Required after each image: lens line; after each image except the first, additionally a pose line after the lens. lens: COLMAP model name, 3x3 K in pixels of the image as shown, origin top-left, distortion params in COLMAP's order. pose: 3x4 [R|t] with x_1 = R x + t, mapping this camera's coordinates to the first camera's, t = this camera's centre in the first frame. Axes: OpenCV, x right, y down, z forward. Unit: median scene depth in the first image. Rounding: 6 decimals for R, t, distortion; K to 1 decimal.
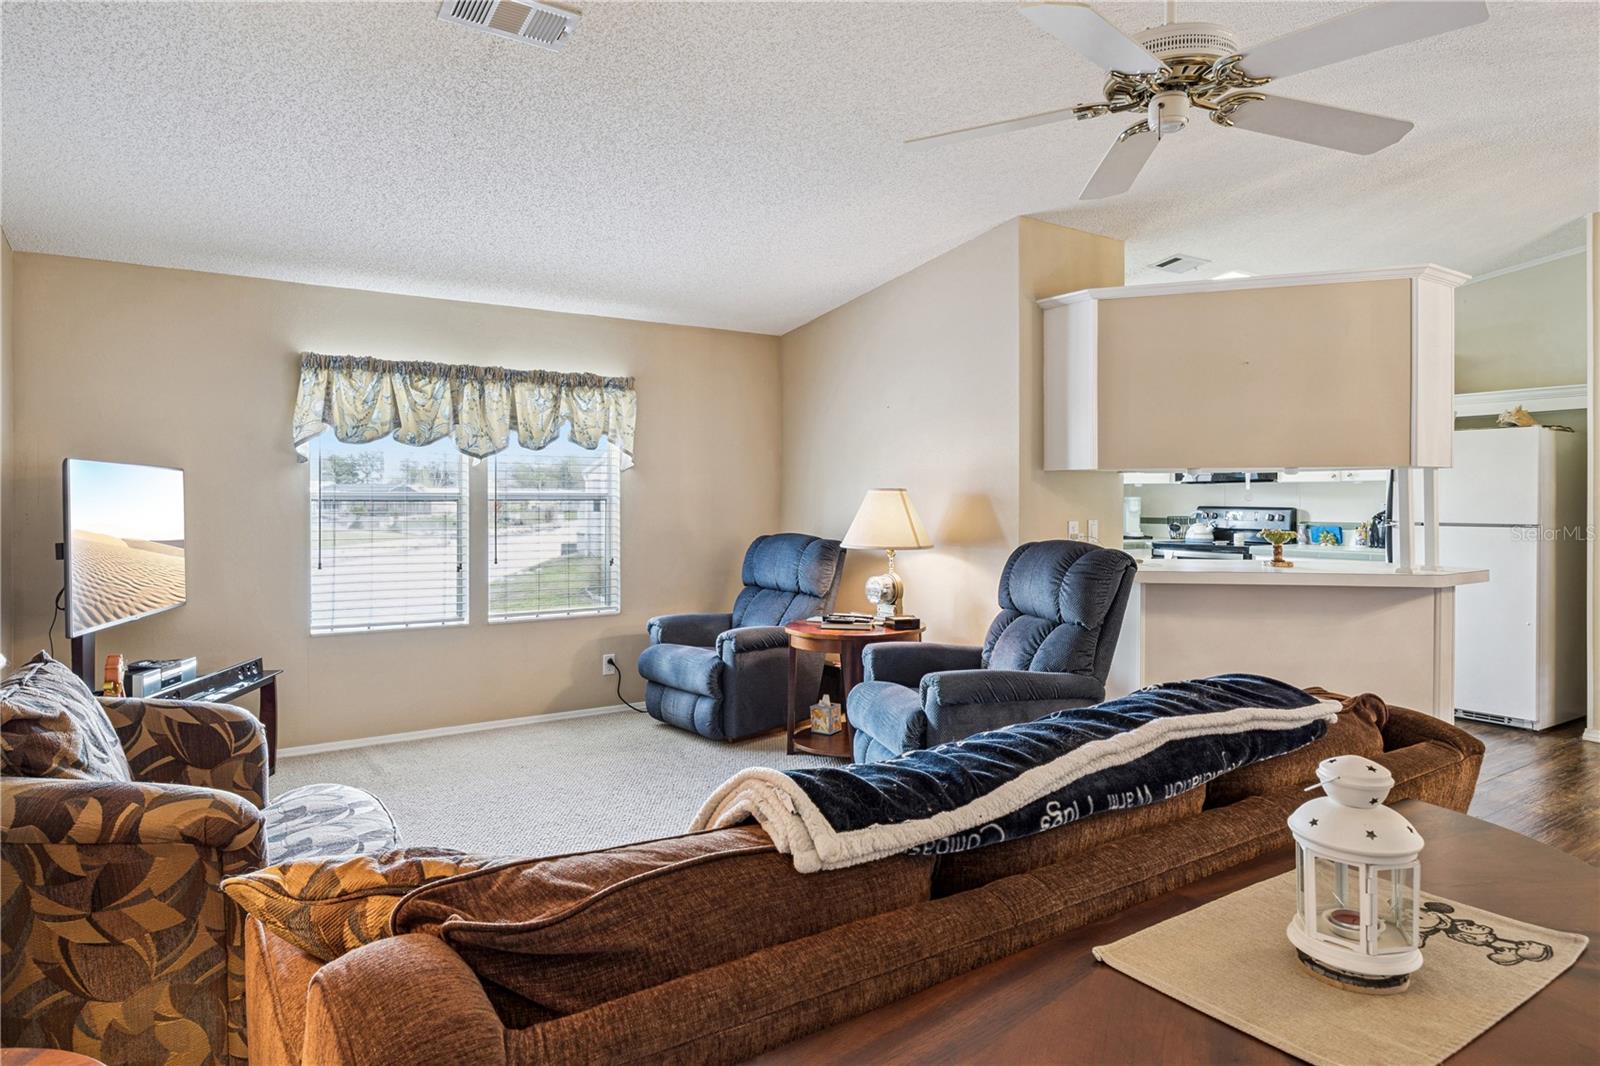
lens RADIAL K [[935.3, 0, 799.8], [0, 935.3, 518.9], [0, 0, 1]] dist [-0.012116, 0.002514]
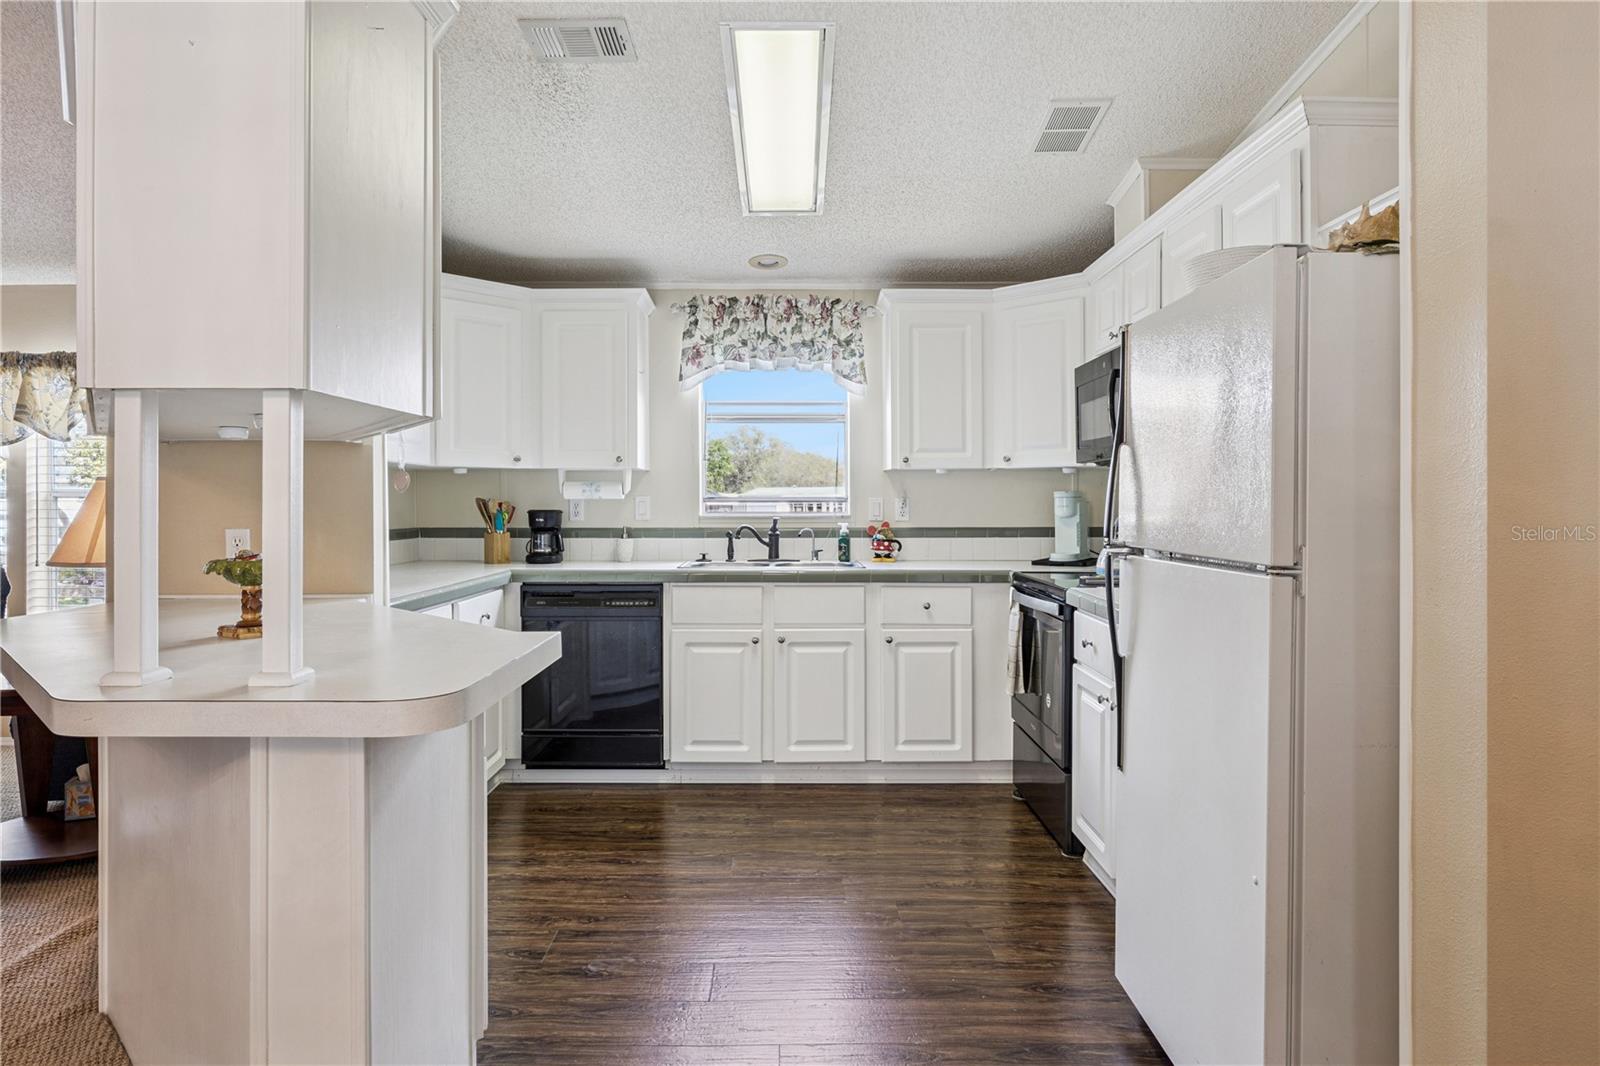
lens RADIAL K [[935.3, 0, 806.8], [0, 935.3, 525.0], [0, 0, 1]] dist [-0.012116, 0.002514]
pose [[0.827810, 0.013908, -0.560837, 0.846019], [-0.011689, 0.999903, 0.007544, -0.007066], [0.560887, 0.000311, 0.827892, 0.676782]]
